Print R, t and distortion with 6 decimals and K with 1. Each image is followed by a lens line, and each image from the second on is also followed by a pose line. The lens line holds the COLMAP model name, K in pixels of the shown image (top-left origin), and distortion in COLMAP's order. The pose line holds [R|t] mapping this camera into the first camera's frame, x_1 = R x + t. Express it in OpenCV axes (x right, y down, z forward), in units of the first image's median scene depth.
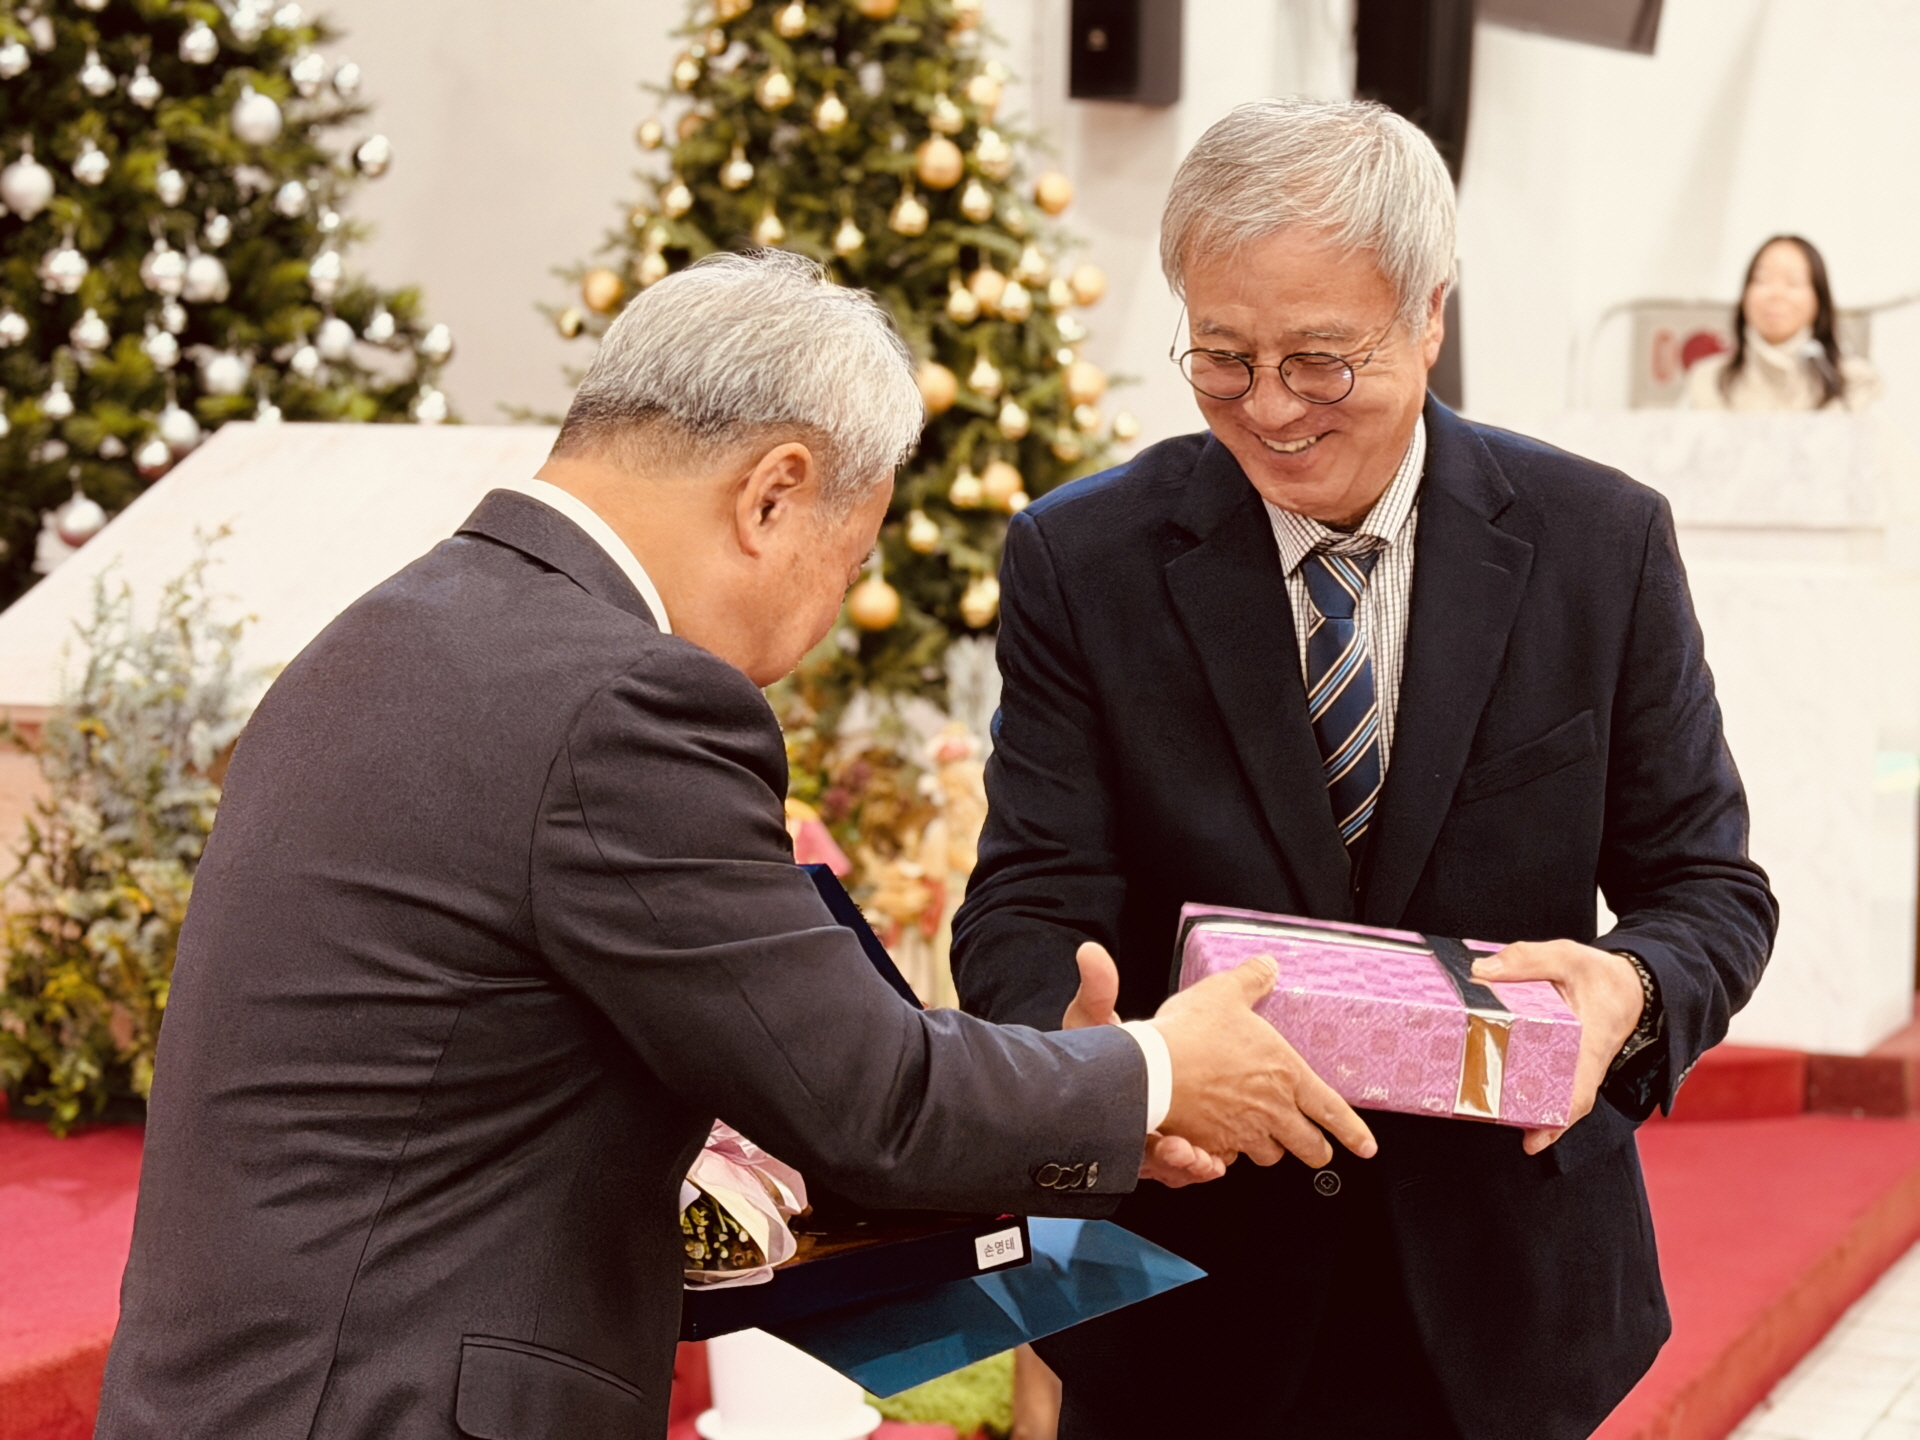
lens RADIAL K [[3879.7, 0, 997.0], [0, 3879.7, 741.4], [0, 0, 1]] dist [0.107856, 0.095345]
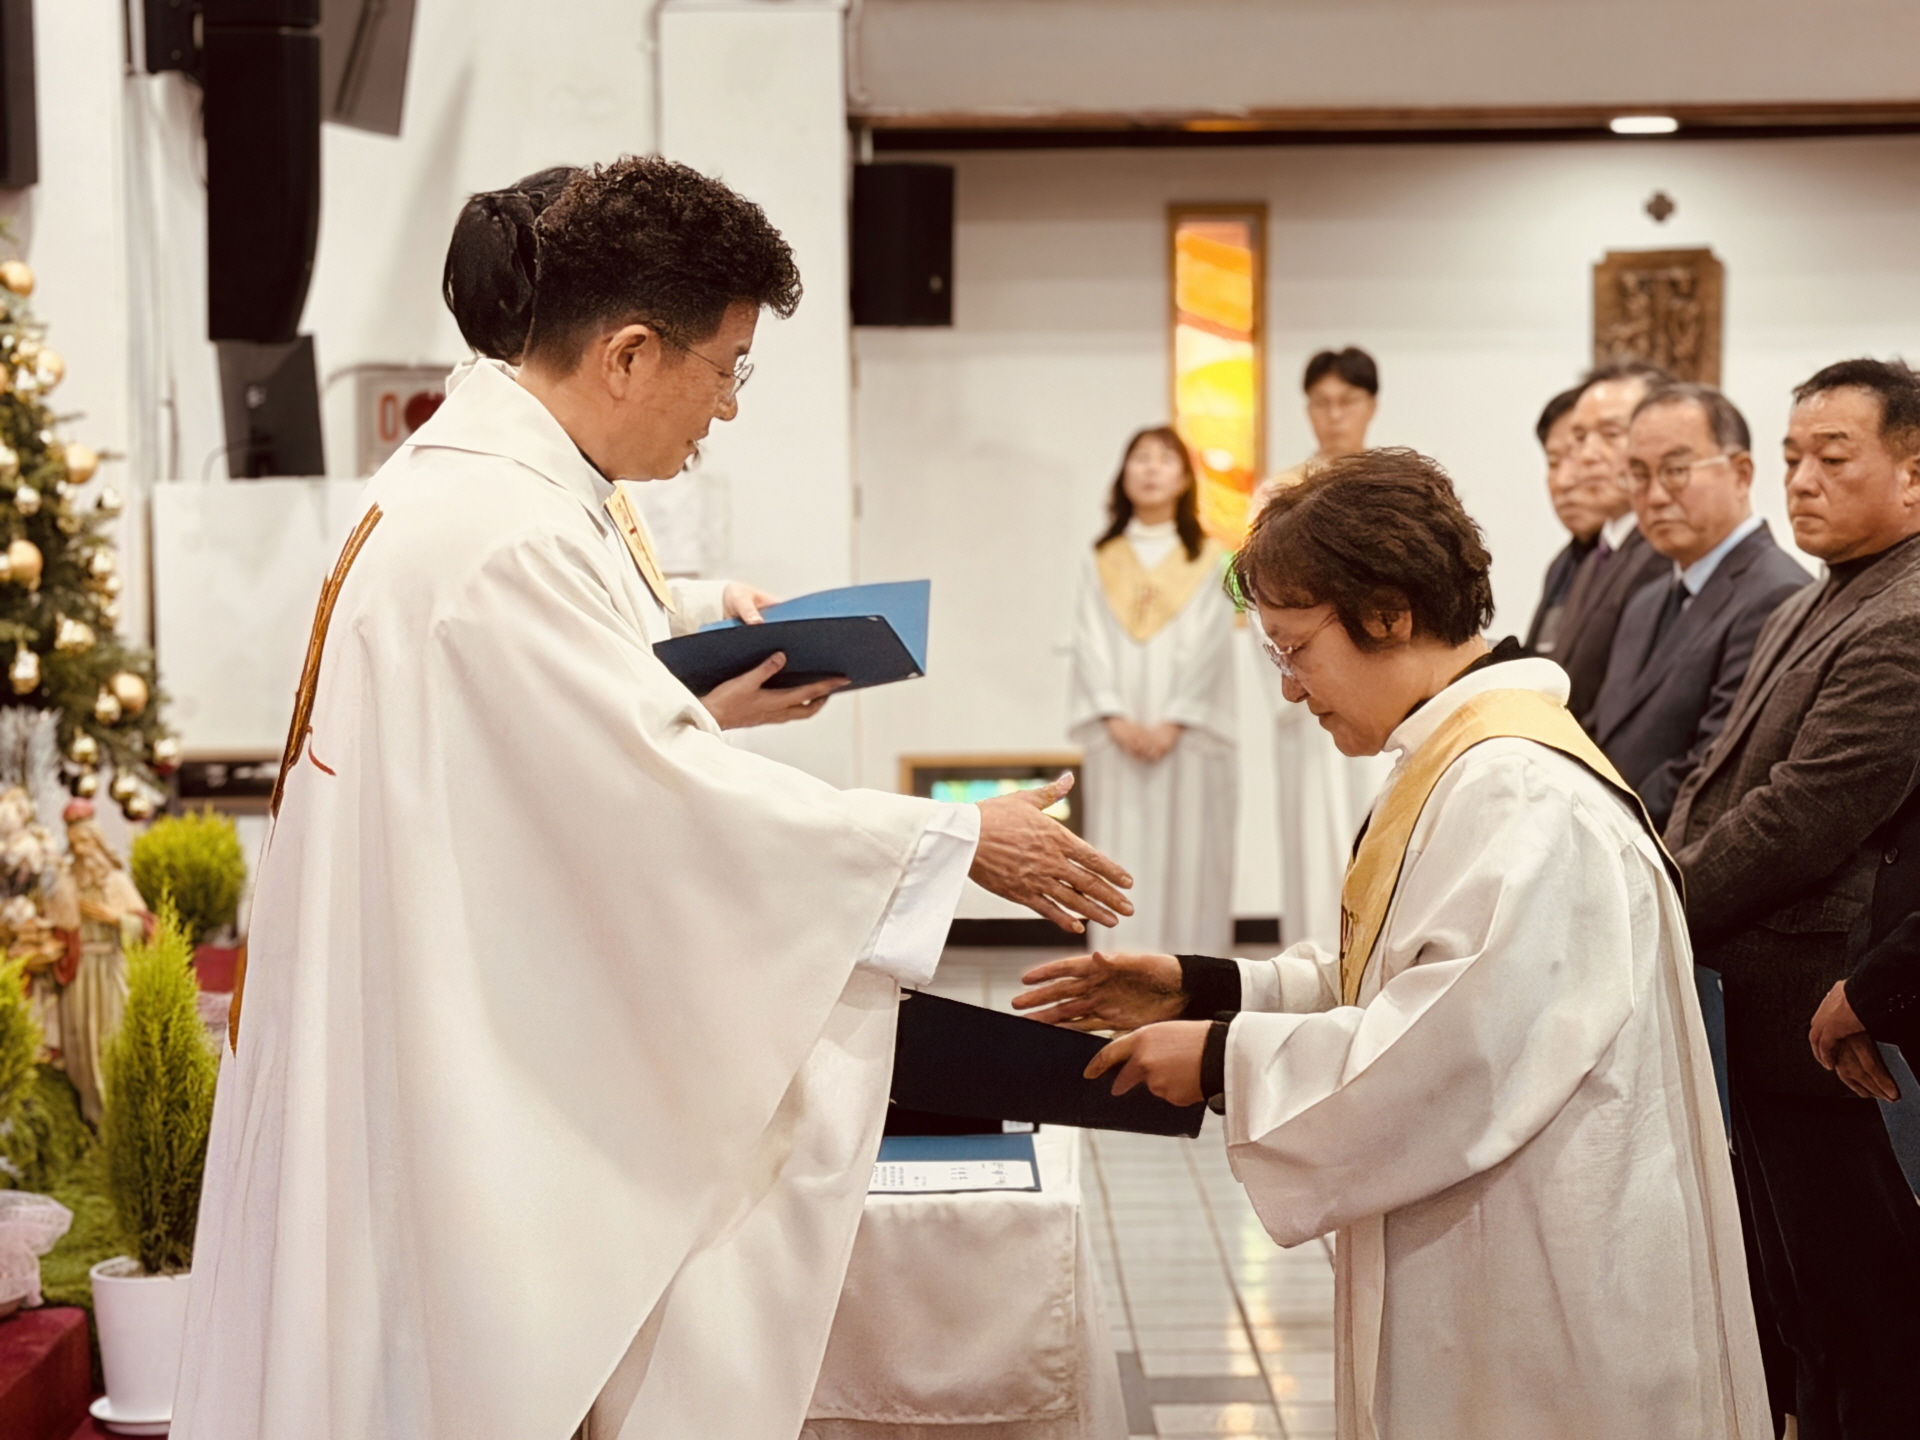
lens RADIAL K [[4267.8, 0, 960.0], [0, 4267.8, 720.0], [0, 0, 1]] dist [0.072245, 0.672843]
pose [[0.912814, -0.052441, 0.404994, -0.238763], [0.062323, 0.997993, -0.011245, 0.005764], [-0.403591, 0.035505, 0.914250, -0.158116]]
